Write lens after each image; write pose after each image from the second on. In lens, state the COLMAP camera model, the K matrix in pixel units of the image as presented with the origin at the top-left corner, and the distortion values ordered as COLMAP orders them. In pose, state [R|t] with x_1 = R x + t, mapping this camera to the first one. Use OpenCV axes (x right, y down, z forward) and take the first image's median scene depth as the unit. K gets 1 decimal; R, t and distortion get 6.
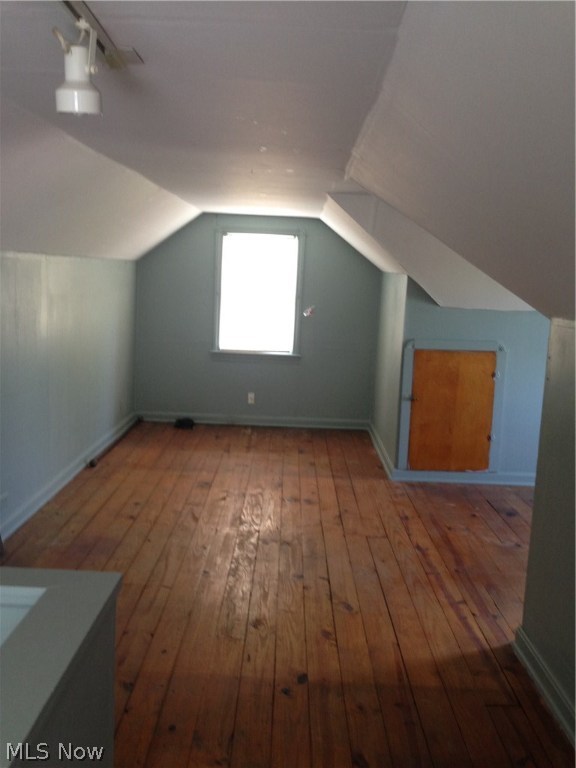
lens RADIAL K [[719.1, 0, 286.5], [0, 719.1, 384.6], [0, 0, 1]] dist [0.061070, 0.000000]
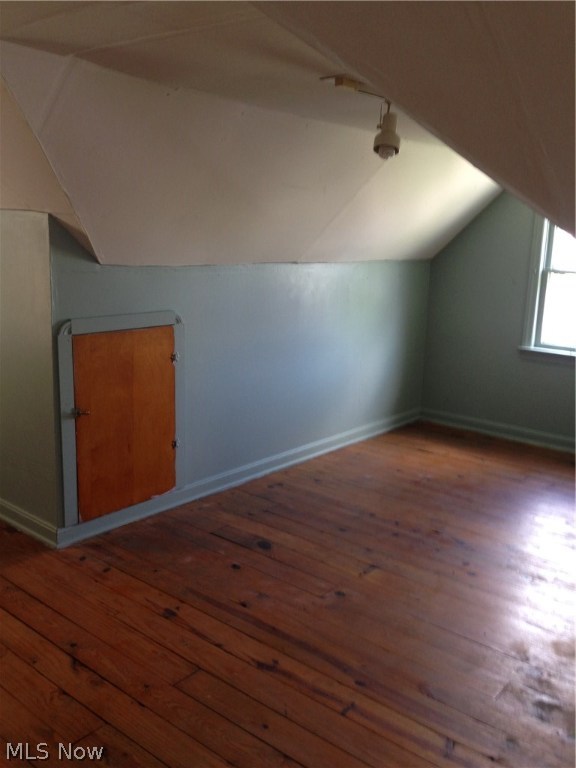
lens RADIAL K [[719.1, 0, 289.1], [0, 719.1, 382.2], [0, 0, 1]] dist [0.061070, 0.000000]
pose [[0.635270, -0.176309, 0.751896, -0.178227], [0.107881, 0.984305, 0.139658, -0.076206], [-0.764718, -0.007605, 0.644320, 0.457901]]
